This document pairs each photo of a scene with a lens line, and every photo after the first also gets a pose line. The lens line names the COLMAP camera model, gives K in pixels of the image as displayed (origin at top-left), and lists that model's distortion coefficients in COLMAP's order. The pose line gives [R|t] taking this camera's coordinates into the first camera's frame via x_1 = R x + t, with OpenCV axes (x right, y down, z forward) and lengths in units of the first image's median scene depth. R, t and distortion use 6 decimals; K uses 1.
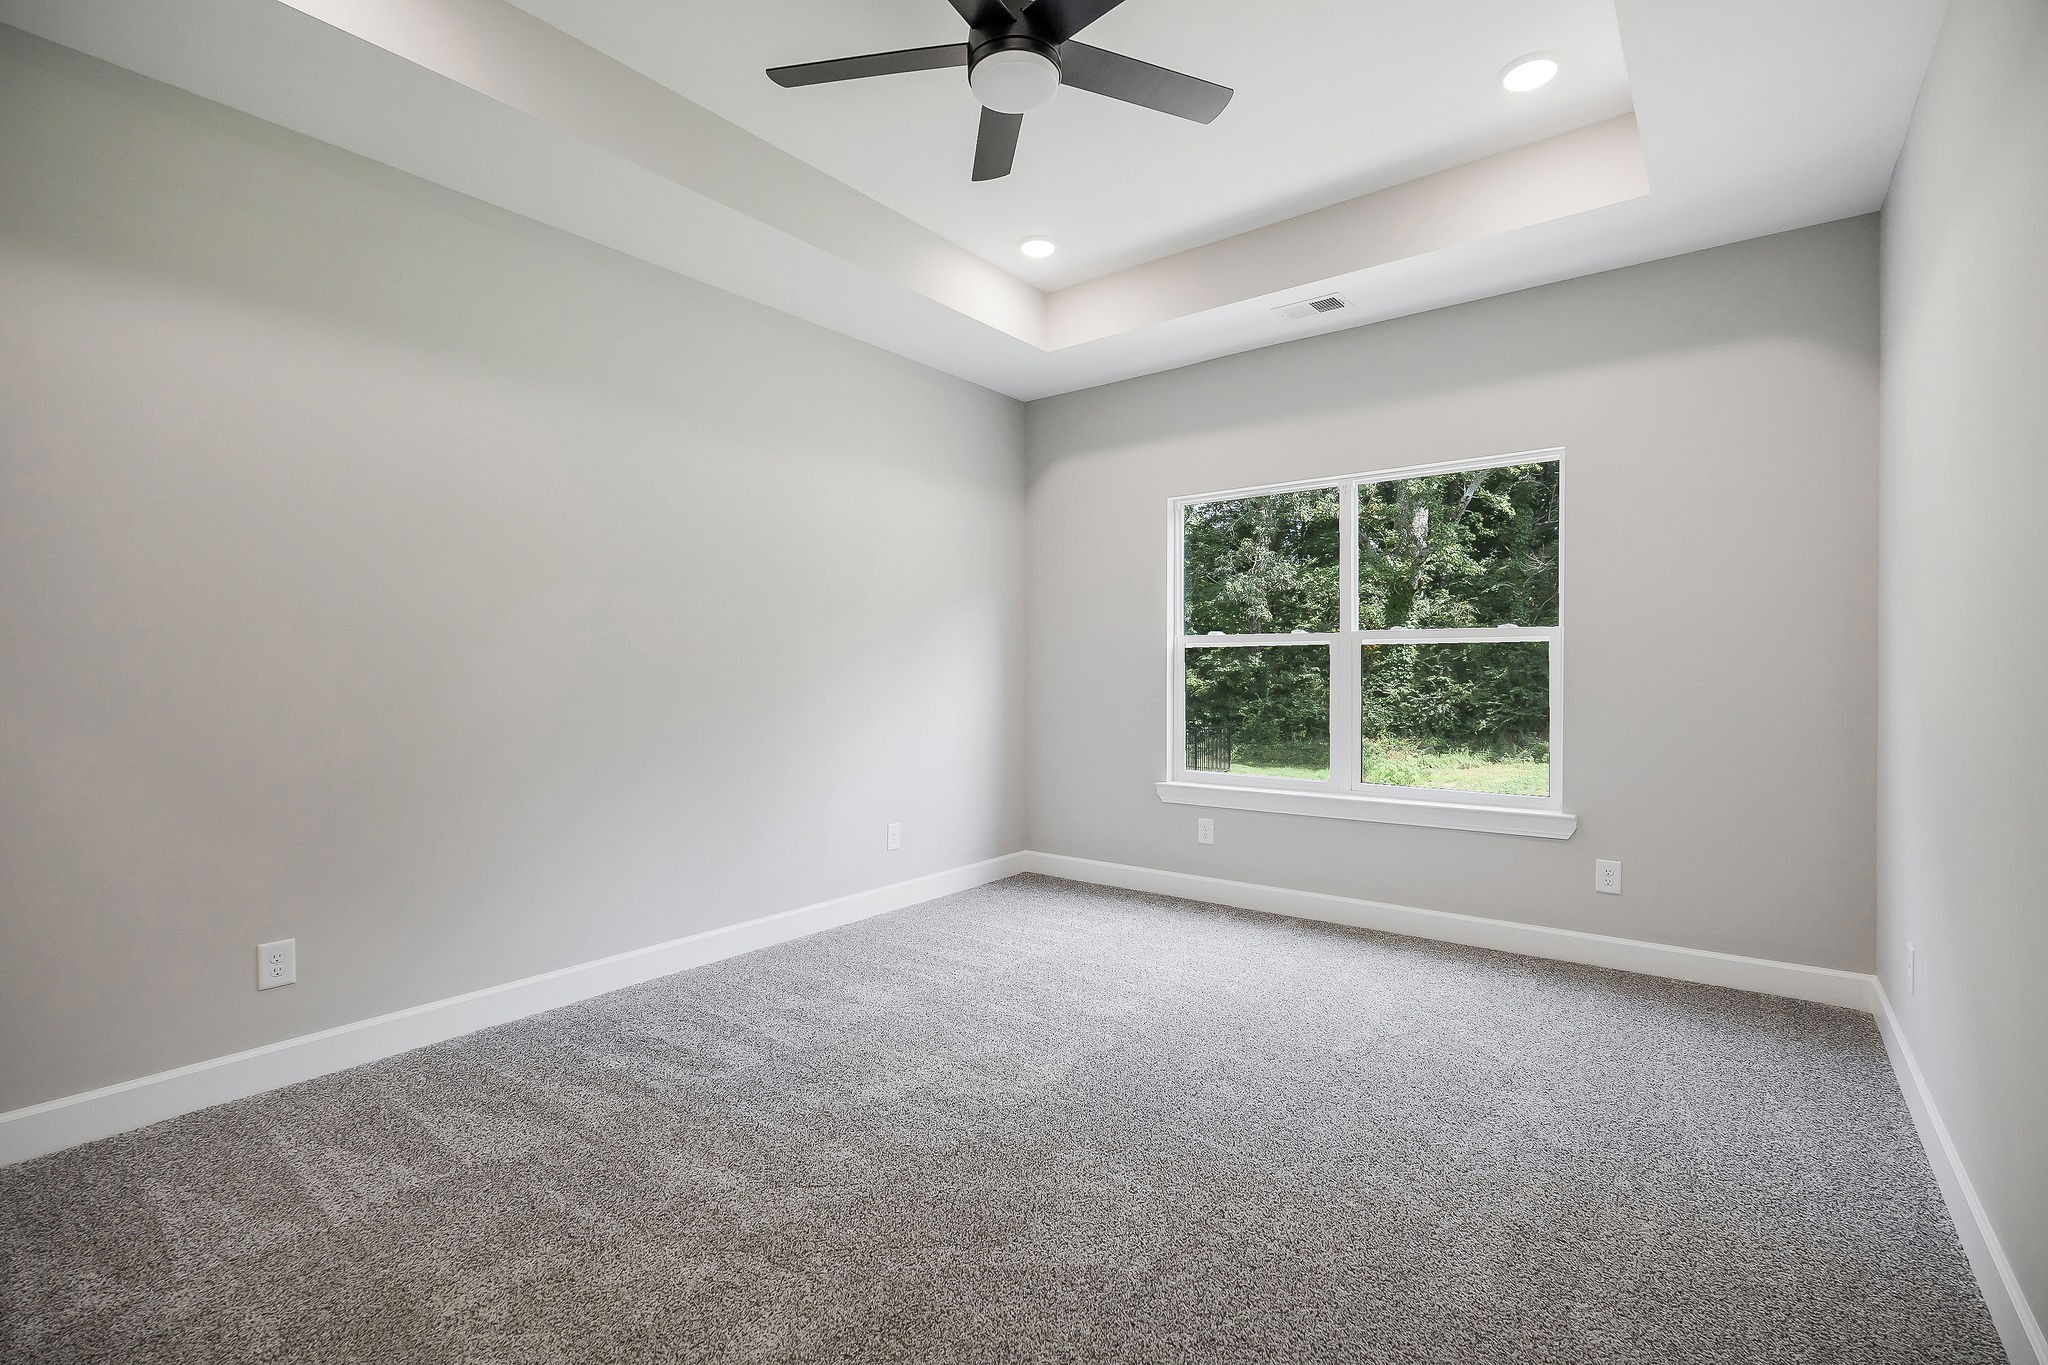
lens RADIAL K [[920.5, 0, 1031.8], [0, 920.5, 672.1], [0, 0, 1]] dist [-0.000138, 0.000494]
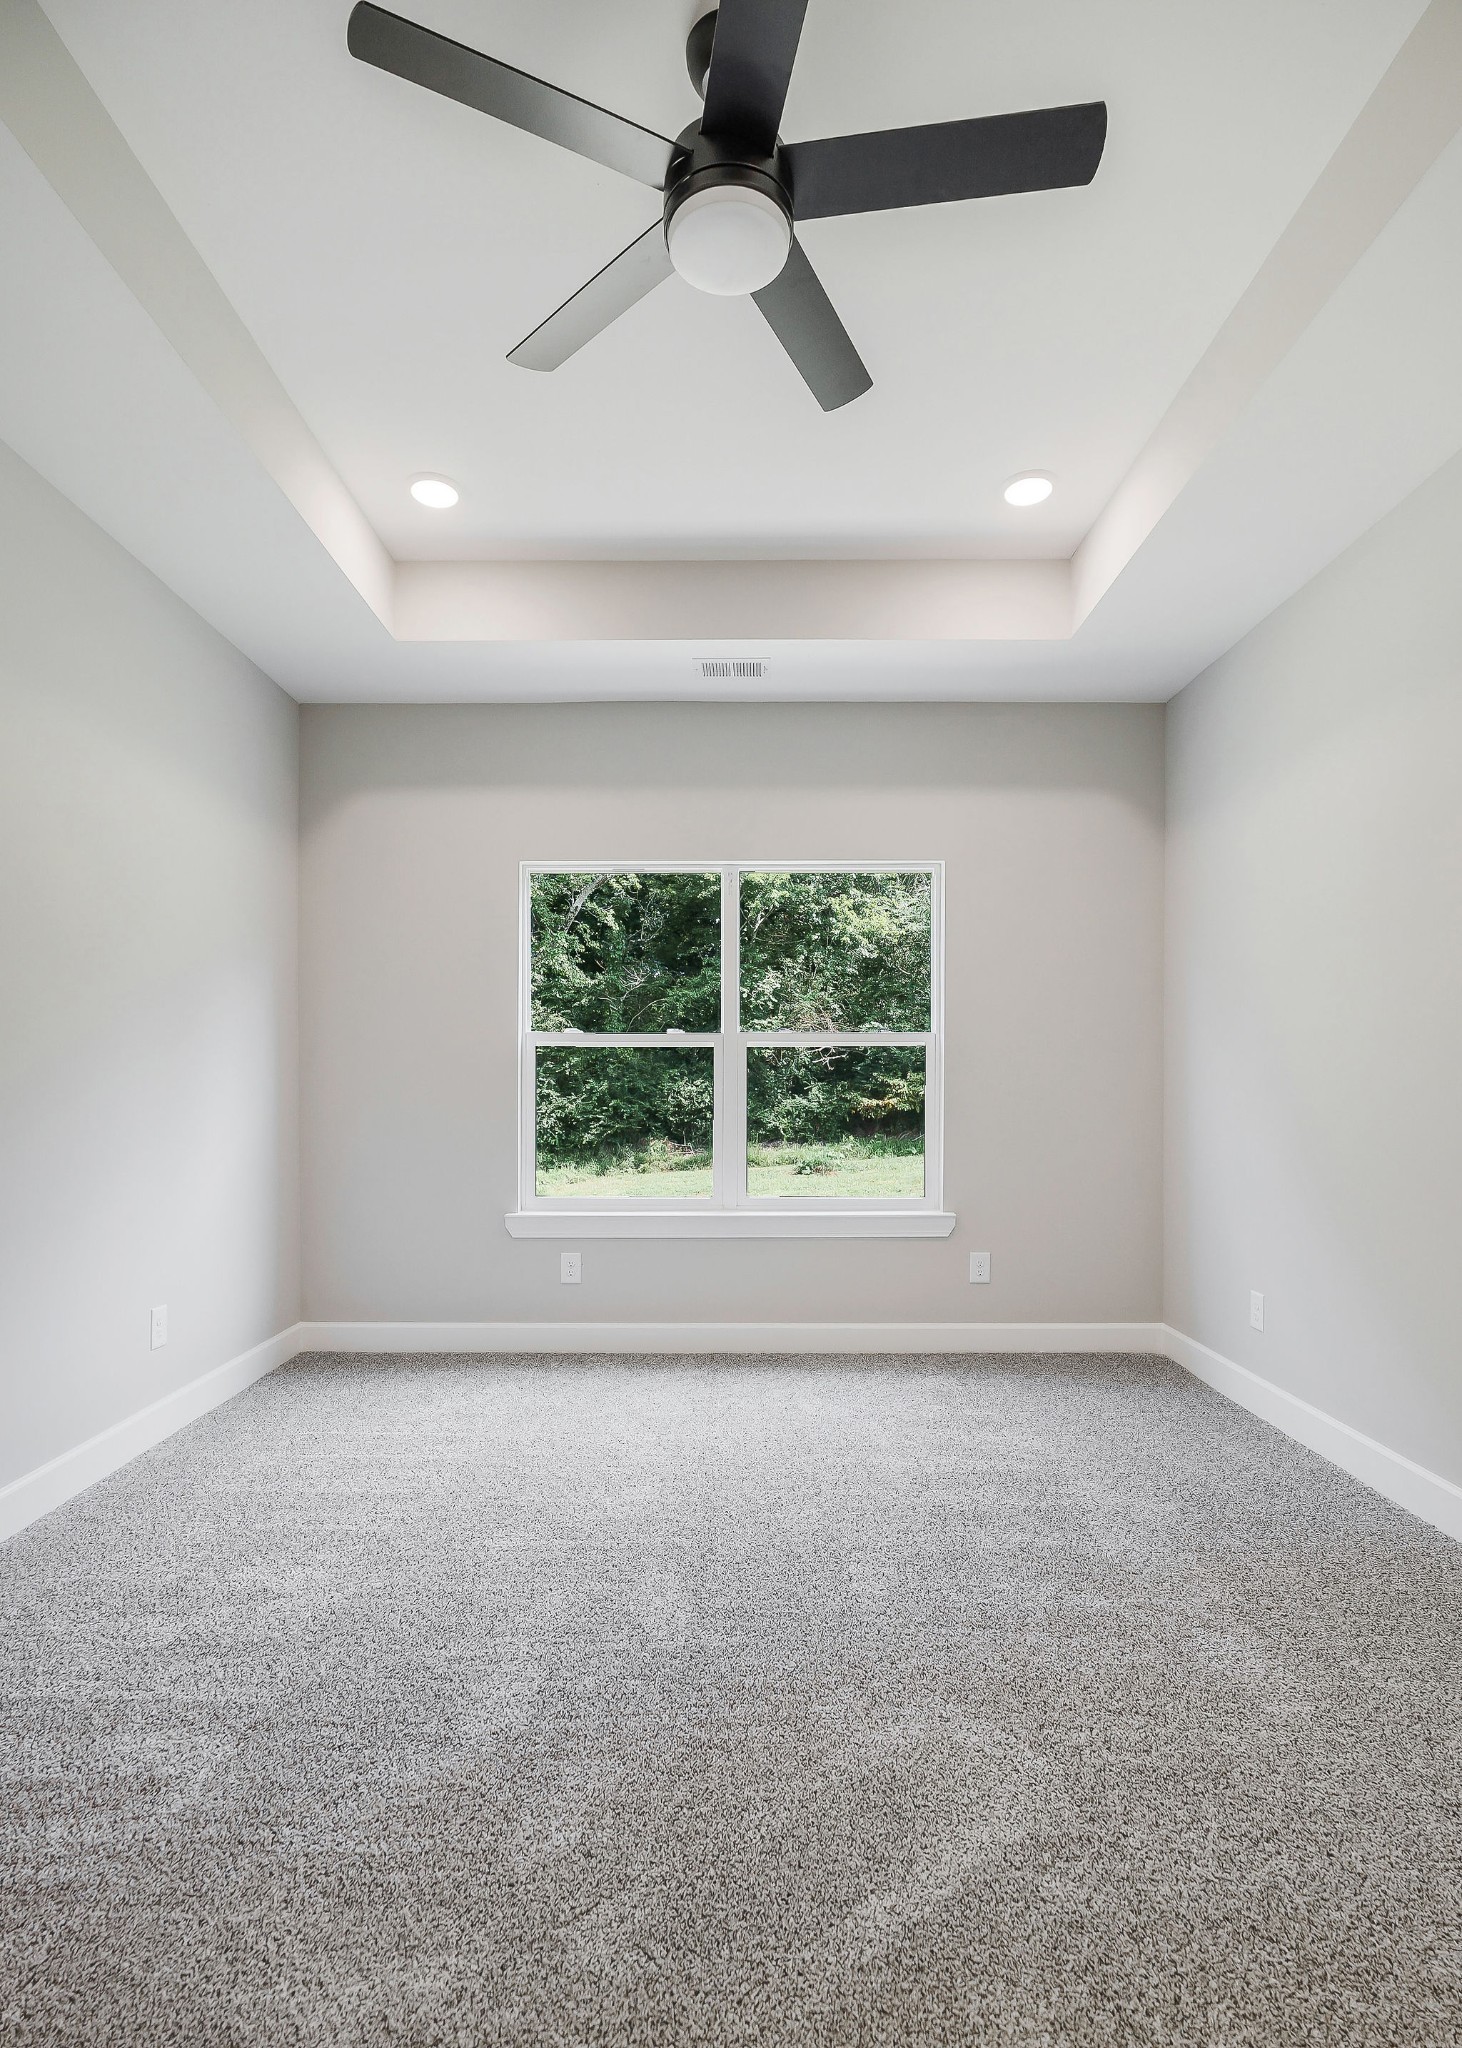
lens RADIAL K [[1012.2, 0, 713.0], [0, 1012.2, 1086.9], [0, 0, 1]] dist [-0.006281, 0.000602]
pose [[0.797873, 0.000494, 0.602825, -0.266780], [-0.000302, 1.000000, -0.000421, 0.009903], [-0.602825, 0.000154, 0.797873, 0.200332]]
